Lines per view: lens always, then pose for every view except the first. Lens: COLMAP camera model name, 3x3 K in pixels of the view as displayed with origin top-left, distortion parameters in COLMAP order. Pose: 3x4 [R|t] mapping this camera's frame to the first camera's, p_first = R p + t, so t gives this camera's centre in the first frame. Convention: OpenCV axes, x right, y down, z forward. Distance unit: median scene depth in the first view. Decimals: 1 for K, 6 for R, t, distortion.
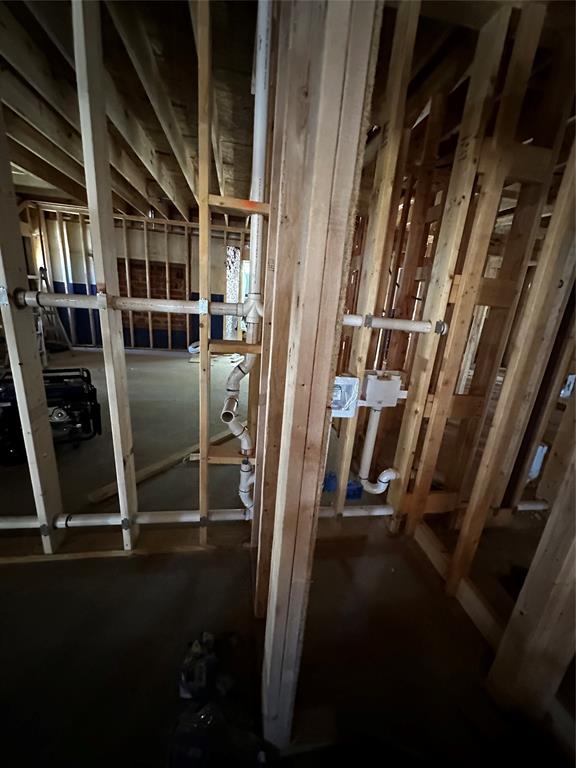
lens RADIAL K [[305.4, 0, 288.0], [0, 305.4, 384.0], [0, 0, 1]] dist [0.000504, -0.000395]
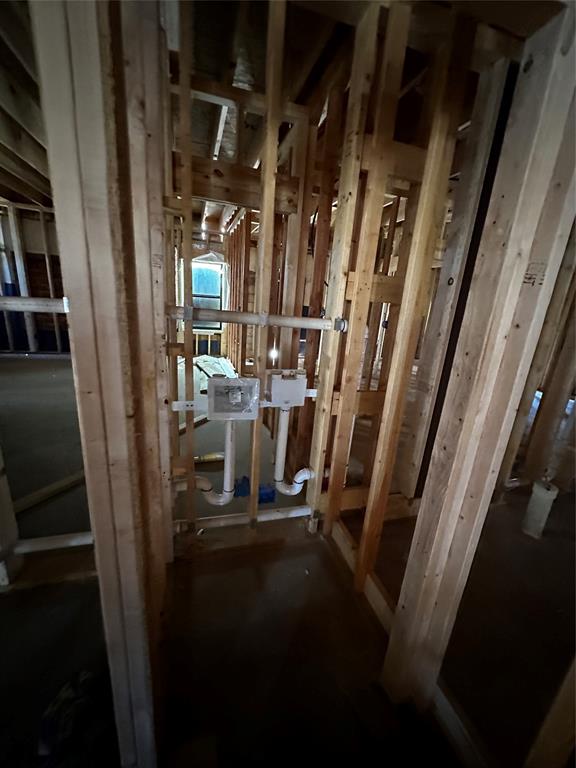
lens RADIAL K [[305.4, 0, 288.0], [0, 305.4, 384.0], [0, 0, 1]] dist [0.000504, -0.000395]
pose [[0.991001, -0.040325, 0.127640, 0.184489], [0.040349, 0.999183, 0.002397, -0.000309], [-0.127632, 0.002775, 0.991818, 0.031105]]
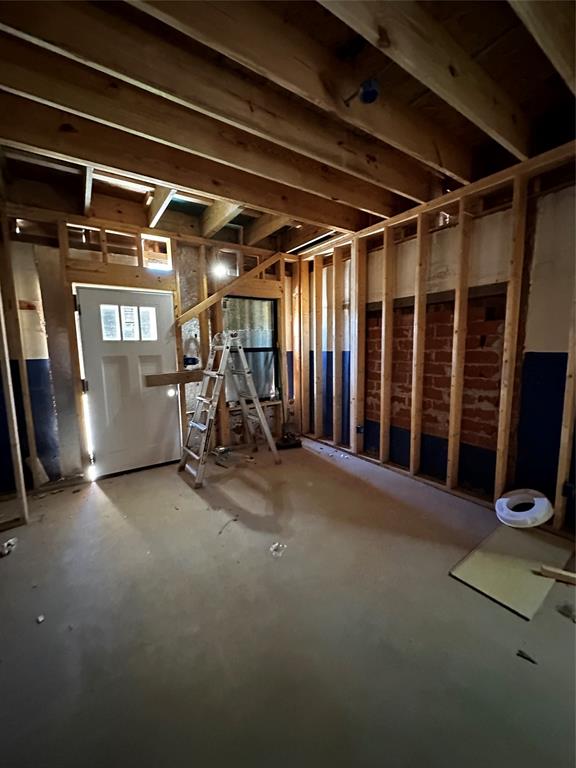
lens RADIAL K [[311.5, 0, 288.0], [0, 311.5, 384.0], [0, 0, 1]] dist [0.024099, -0.000094]
pose [[0.420616, 0.028898, -0.906778, -0.368265], [-0.204720, 0.976737, -0.063834, -0.717475], [0.883839, 0.212485, 0.416748, 2.368294]]
